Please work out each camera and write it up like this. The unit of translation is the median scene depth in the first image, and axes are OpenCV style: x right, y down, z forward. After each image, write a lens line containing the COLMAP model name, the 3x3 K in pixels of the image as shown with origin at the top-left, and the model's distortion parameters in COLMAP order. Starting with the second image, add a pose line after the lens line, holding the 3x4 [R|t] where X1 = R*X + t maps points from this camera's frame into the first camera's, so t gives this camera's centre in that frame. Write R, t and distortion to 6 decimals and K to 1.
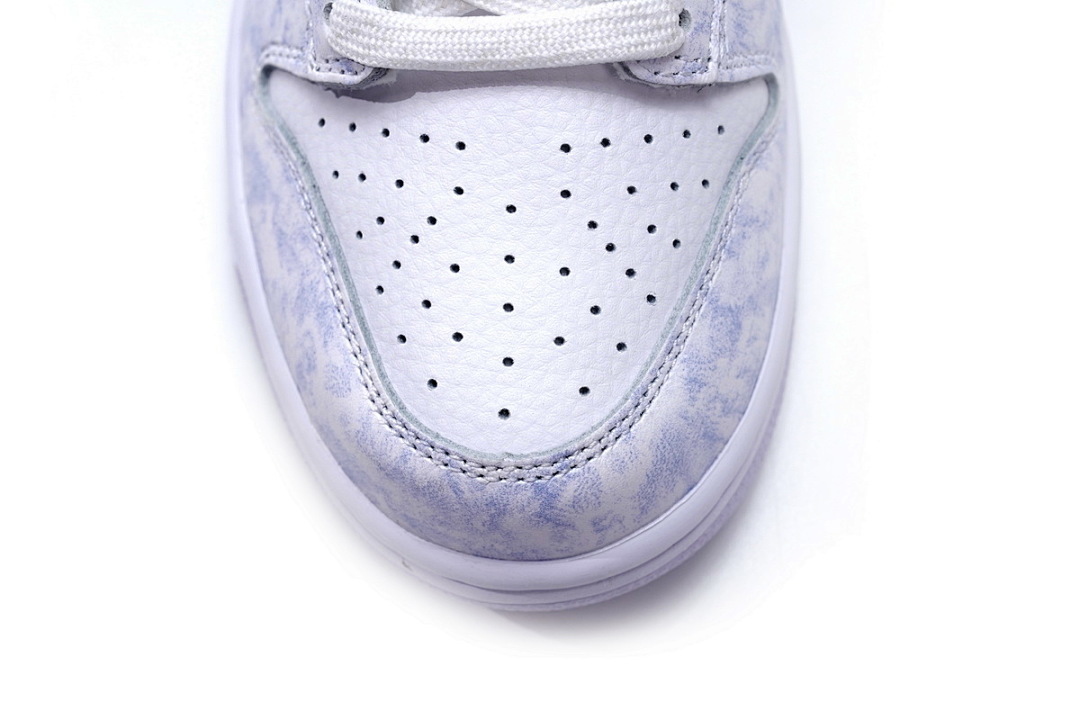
lens RADIAL K [[2166.5, 0, 540.0], [0, 2166.5, 360.0], [0, 0, 1]] dist [0.229049, -0.060473]
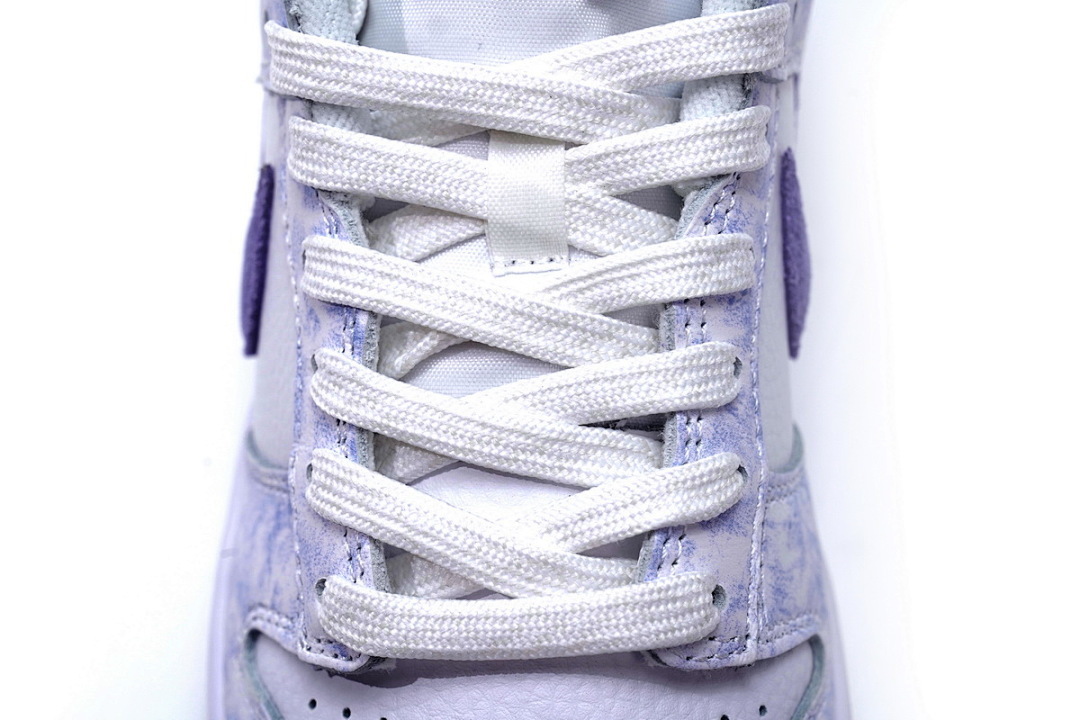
lens RADIAL K [[2166.5, 0, 540.0], [0, 2166.5, 360.0], [0, 0, 1]] dist [0.229049, -0.060473]
pose [[0.999904, -0.012641, -0.005677, -0.000583], [0.011609, 0.987857, -0.154930, -0.114674], [0.007566, 0.154849, 0.987909, 0.103942]]
